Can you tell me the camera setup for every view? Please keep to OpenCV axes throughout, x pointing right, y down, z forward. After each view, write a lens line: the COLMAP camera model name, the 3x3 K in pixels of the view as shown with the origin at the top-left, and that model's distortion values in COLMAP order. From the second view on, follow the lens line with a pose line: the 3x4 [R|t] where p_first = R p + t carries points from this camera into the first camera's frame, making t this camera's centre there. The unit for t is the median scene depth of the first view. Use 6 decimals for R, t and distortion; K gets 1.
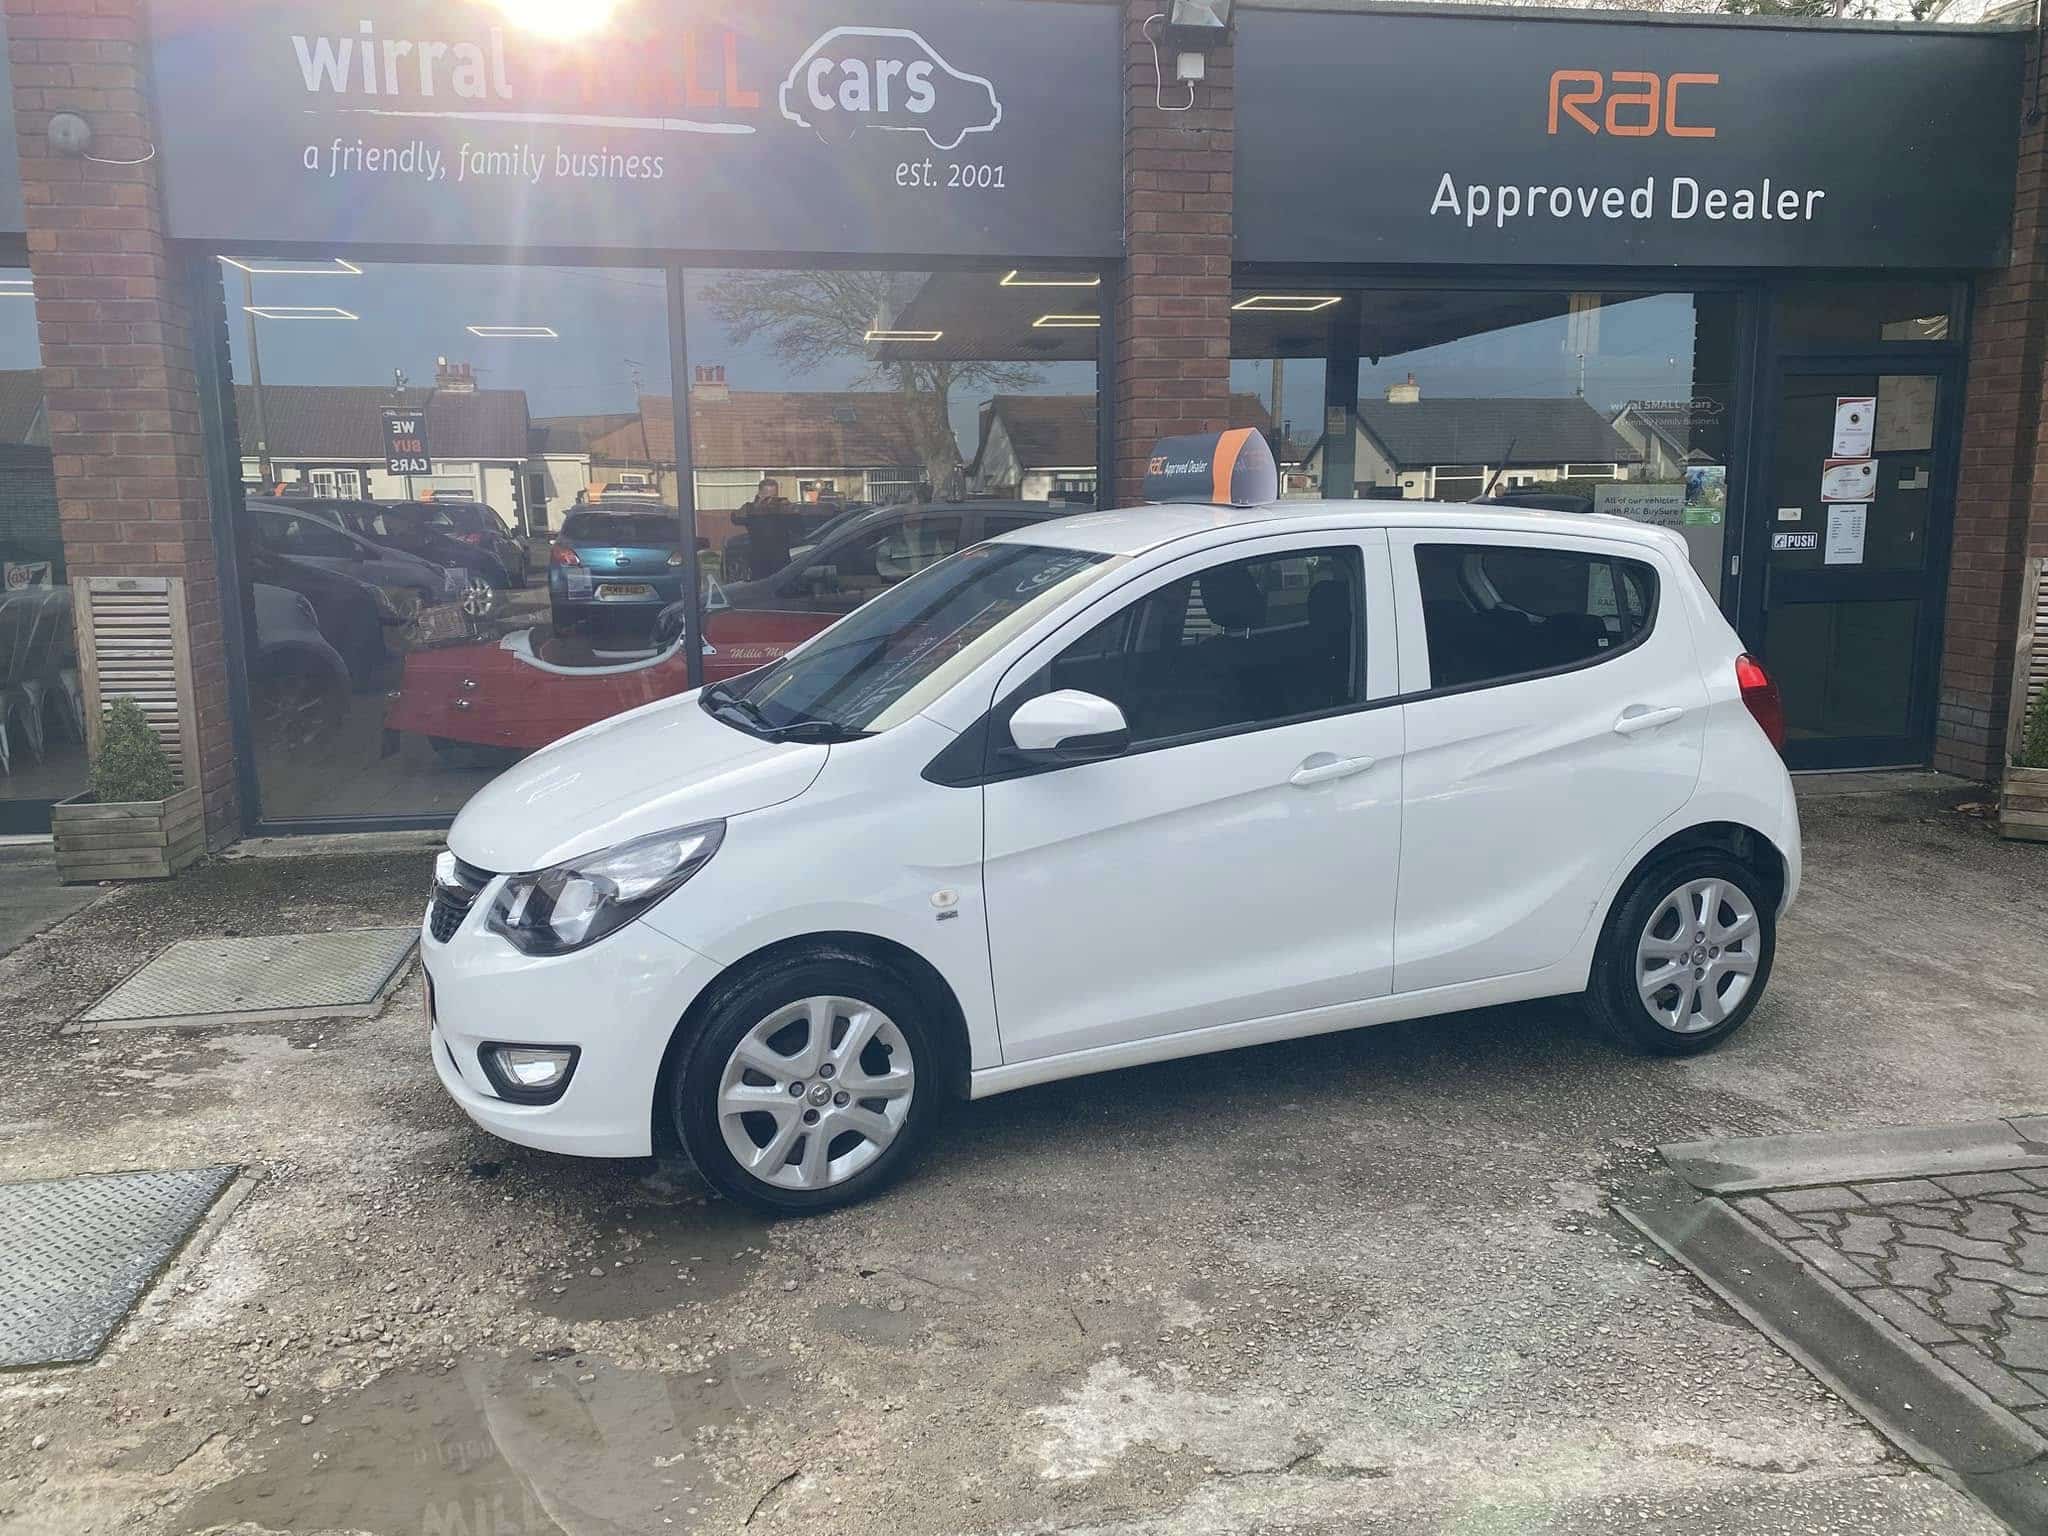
lens RADIAL K [[1540.7, 0, 1038.1], [0, 1540.7, 752.6], [0, 0, 1]] dist [0.019605, -0.007902]
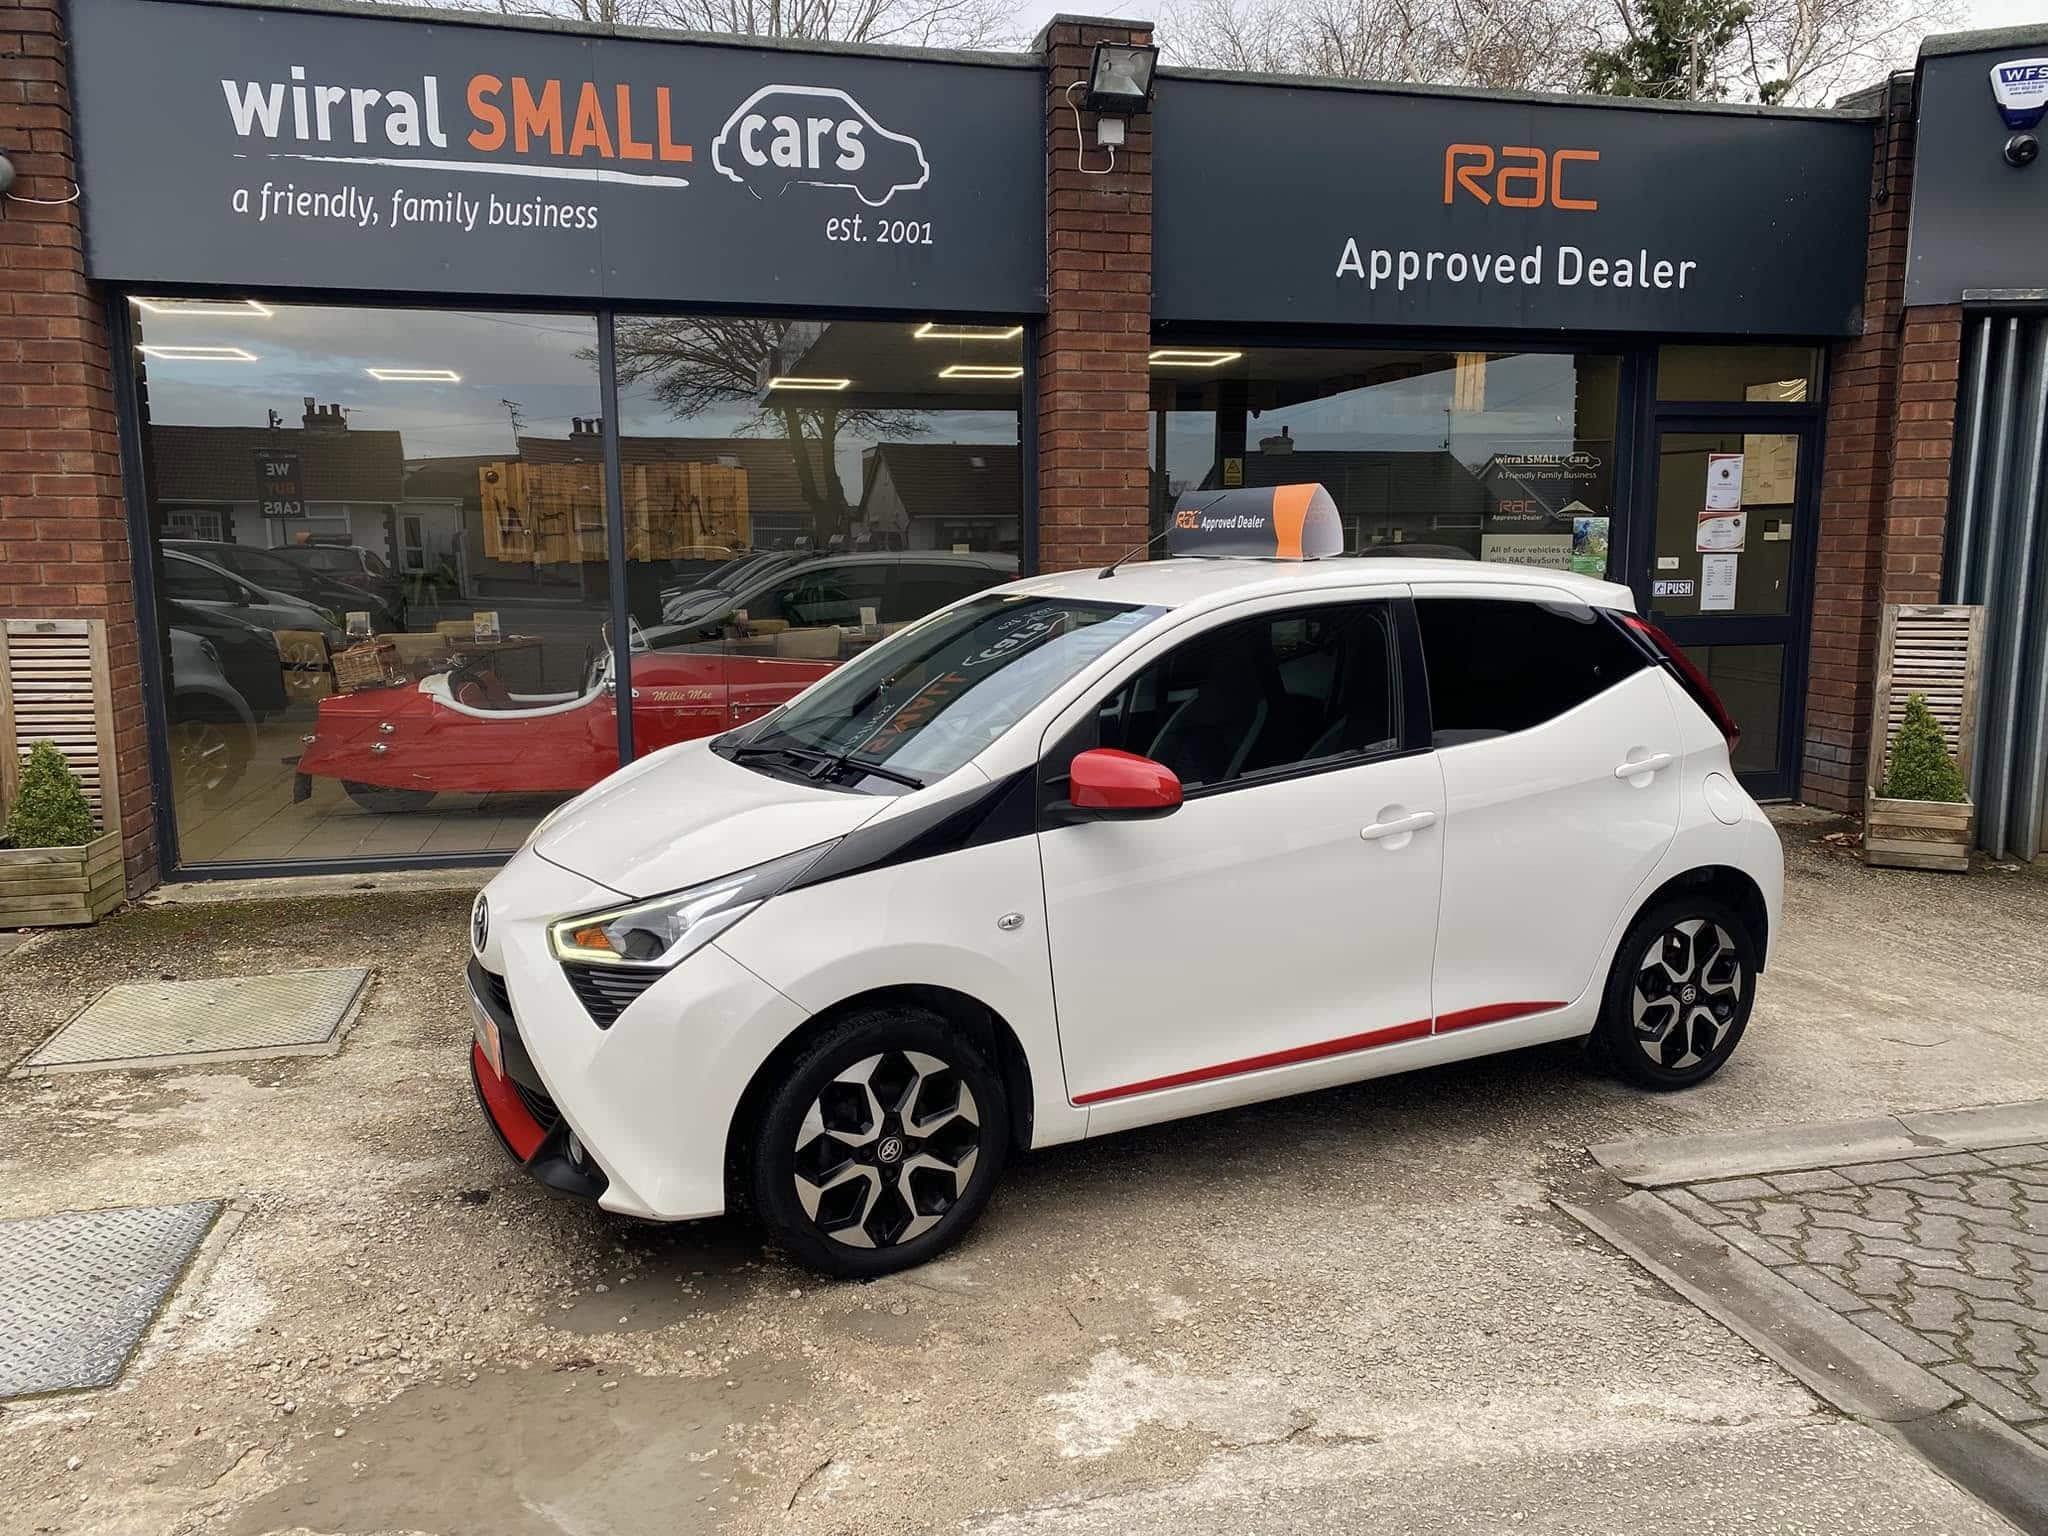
lens RADIAL K [[1540.9, 0, 1031.8], [0, 1540.9, 770.9], [0, 0, 1]] dist [0.013002, 0.002337]
pose [[0.997232, -0.006003, 0.074115, -0.034274], [0.007361, 0.999810, -0.018071, 0.005240], [-0.073992, 0.018566, 0.997086, -0.025930]]
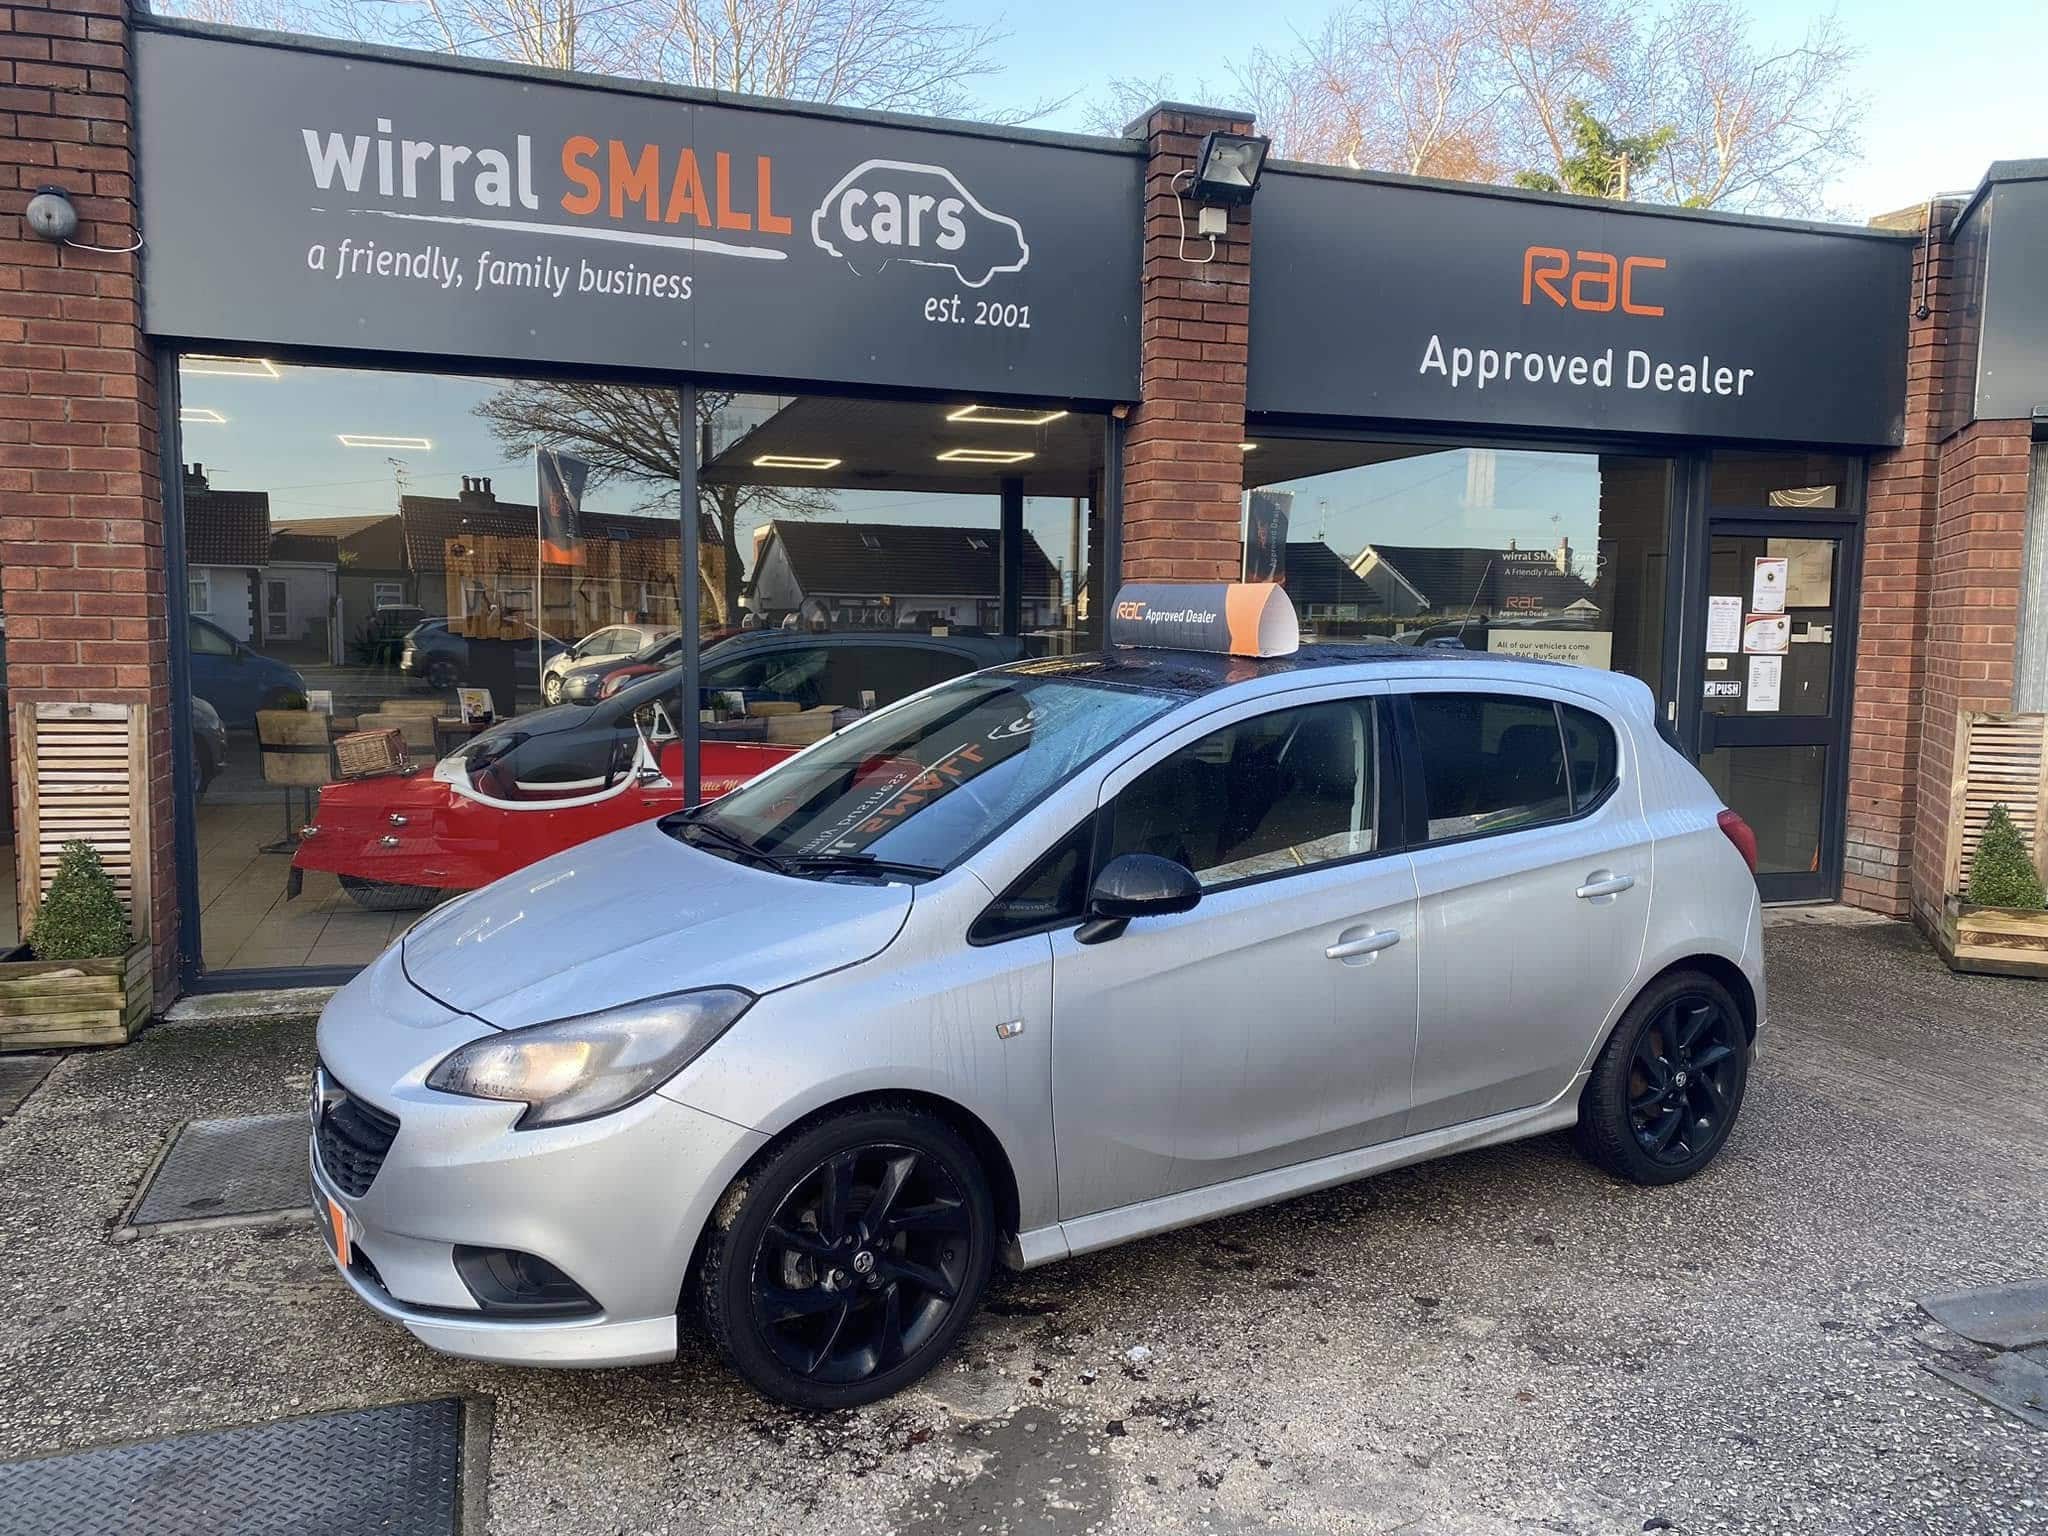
lens RADIAL K [[1538.9, 0, 1023.0], [0, 1538.9, 763.1], [0, 0, 1]] dist [0.017444, -0.003280]
pose [[0.987508, 0.008728, 0.157329, -0.182463], [0.002719, 0.997372, -0.072399, -0.012238], [-0.157548, 0.071922, 0.984889, 0.039360]]
